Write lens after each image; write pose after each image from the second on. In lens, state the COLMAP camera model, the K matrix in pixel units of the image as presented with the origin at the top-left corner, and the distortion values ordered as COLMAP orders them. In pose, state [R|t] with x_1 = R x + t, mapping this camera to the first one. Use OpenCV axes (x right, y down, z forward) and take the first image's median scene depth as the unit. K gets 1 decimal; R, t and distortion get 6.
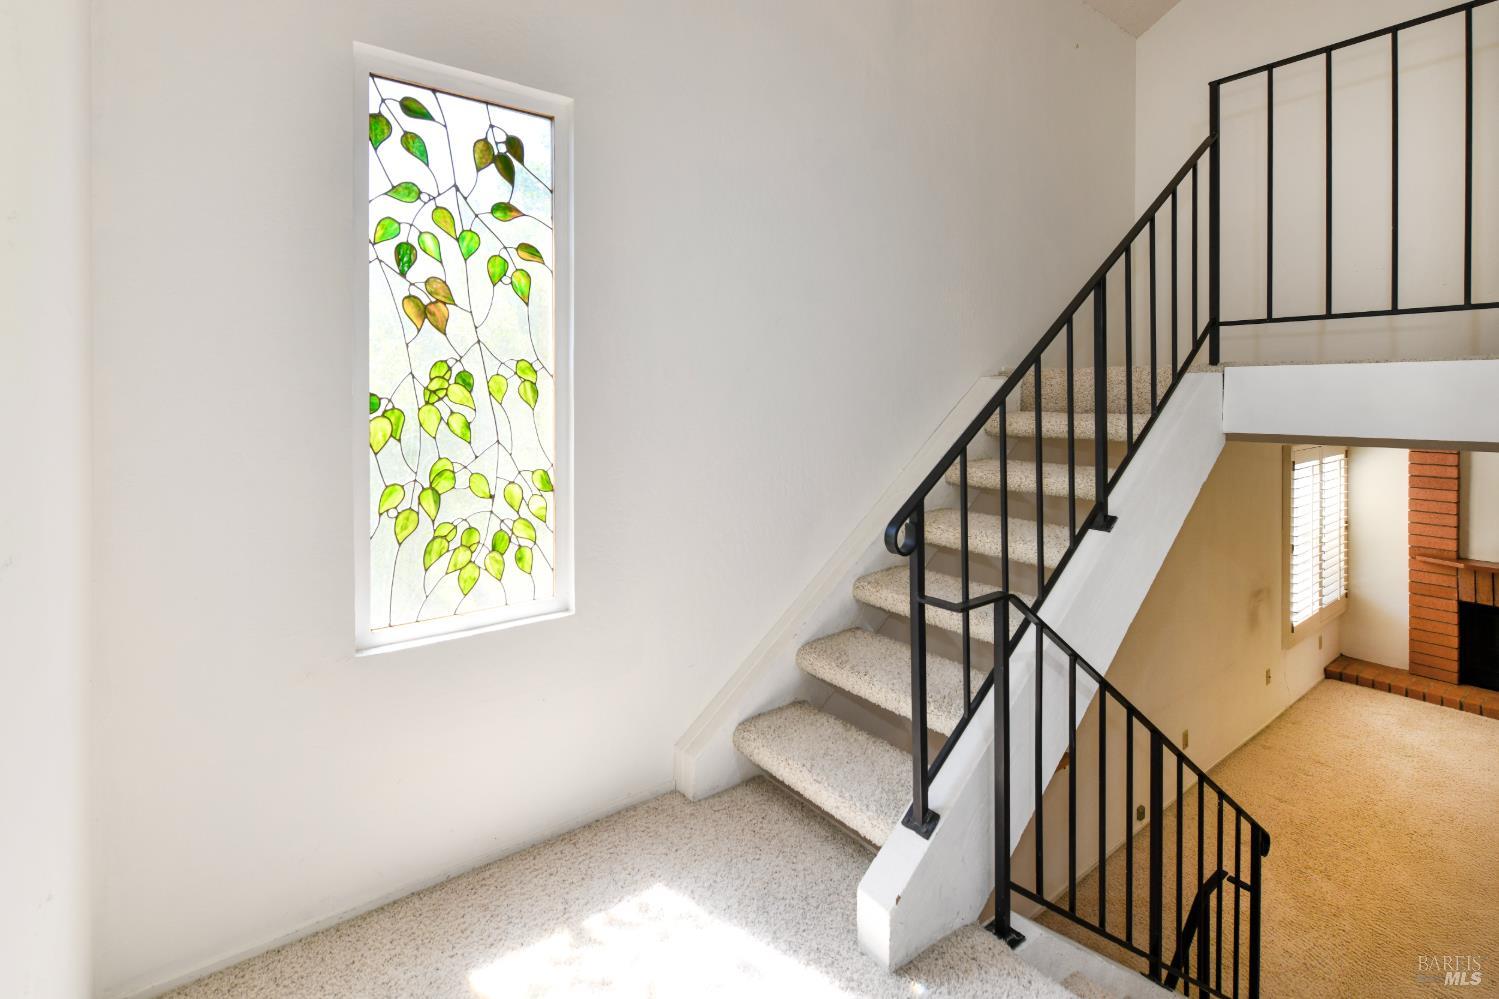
lens RADIAL K [[714.9, 0, 709.3], [0, 714.9, 393.4], [0, 0, 1]] dist [-0.004059, -0.000154]
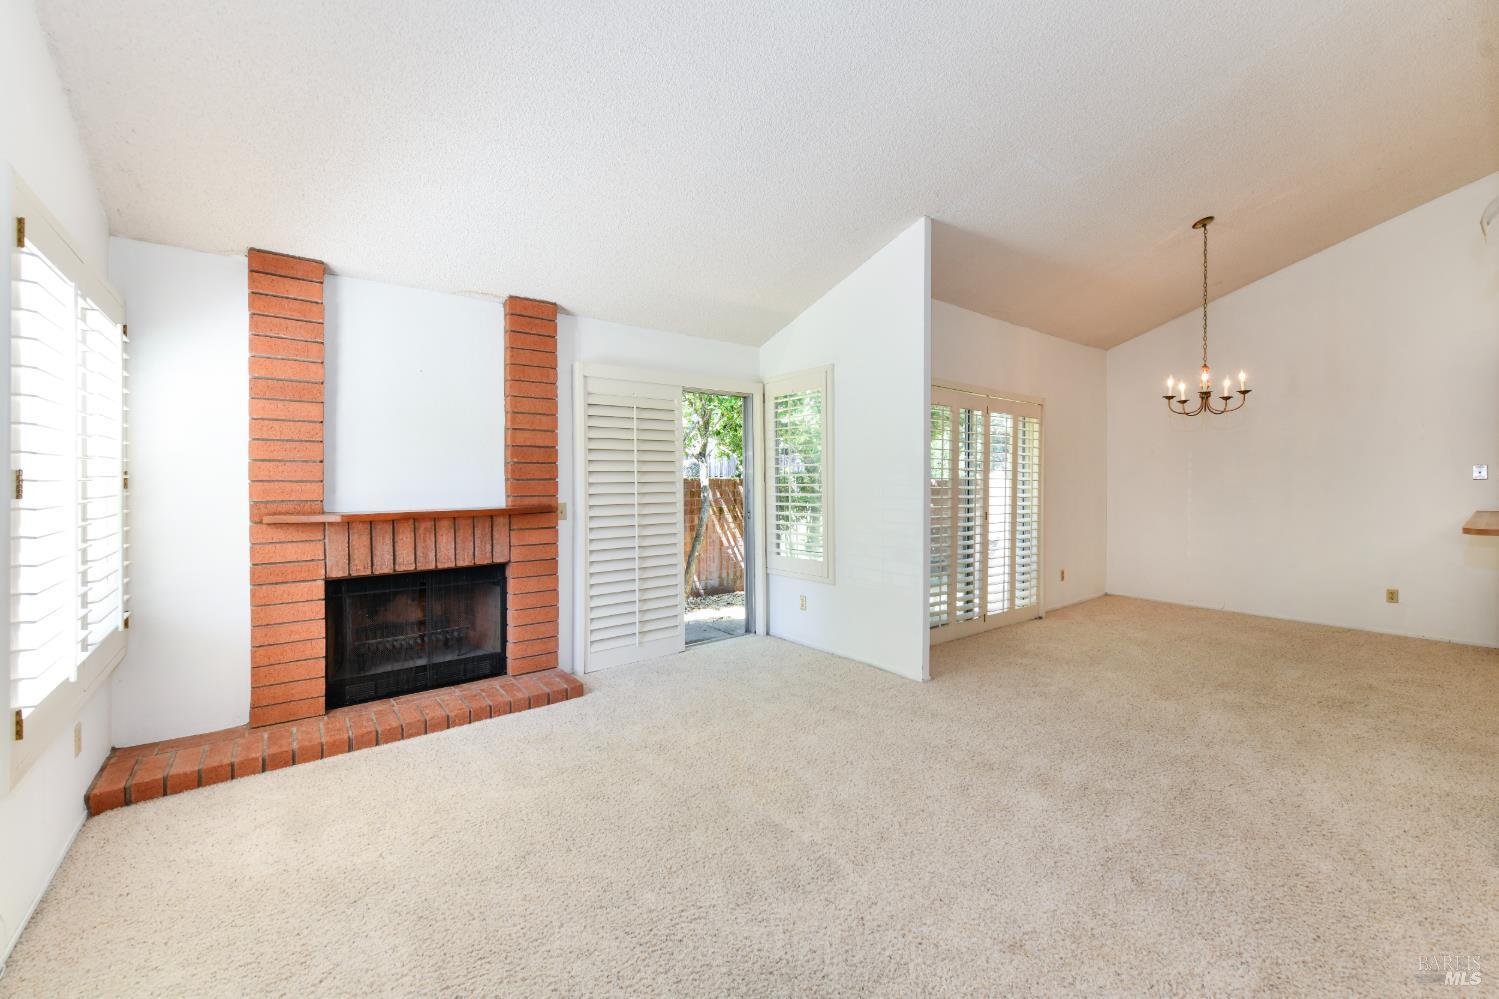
lens RADIAL K [[608.6, 0, 750.8], [0, 608.6, 491.8], [0, 0, 1]] dist [0.011872, 0.000073]
pose [[-0.055252, -0.002580, 0.998469, 0.483839], [0.001834, 0.999995, 0.002685, 0.208386], [-0.998471, 0.001980, -0.055247, 0.640301]]
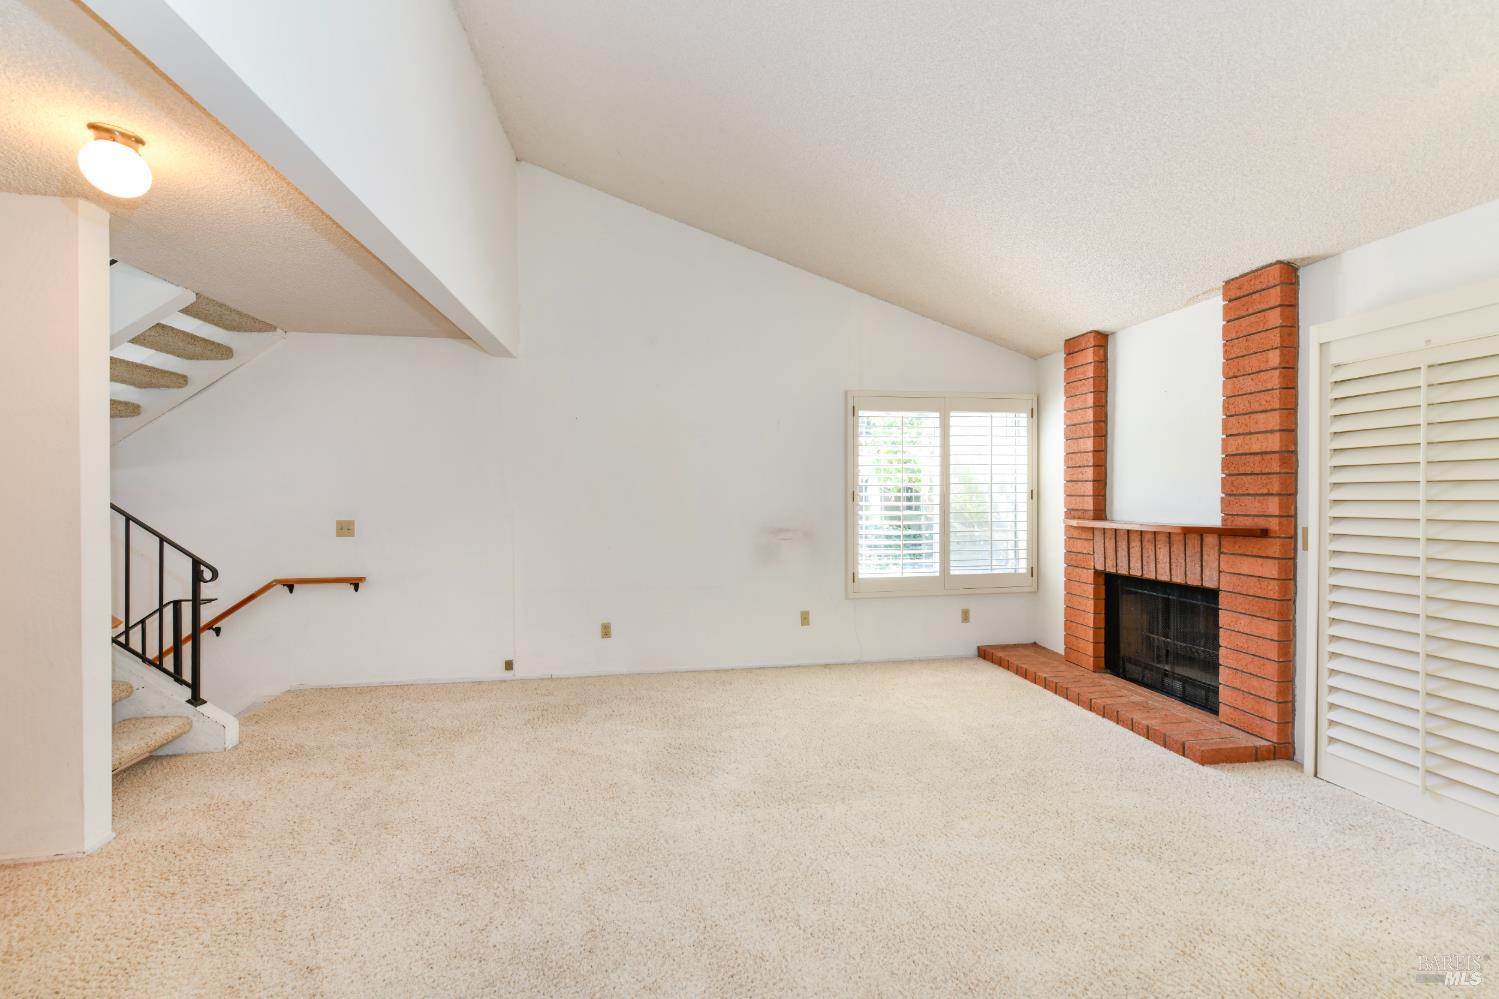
lens RADIAL K [[608.6, 0, 758.1], [0, 608.6, 493.7], [0, 0, 1]] dist [0.011872, 0.000073]
pose [[0.905435, 0.011102, -0.424339, 0.973863], [-0.007476, 0.999920, 0.010208, 0.193873], [0.424419, -0.006070, 0.905446, 0.189100]]
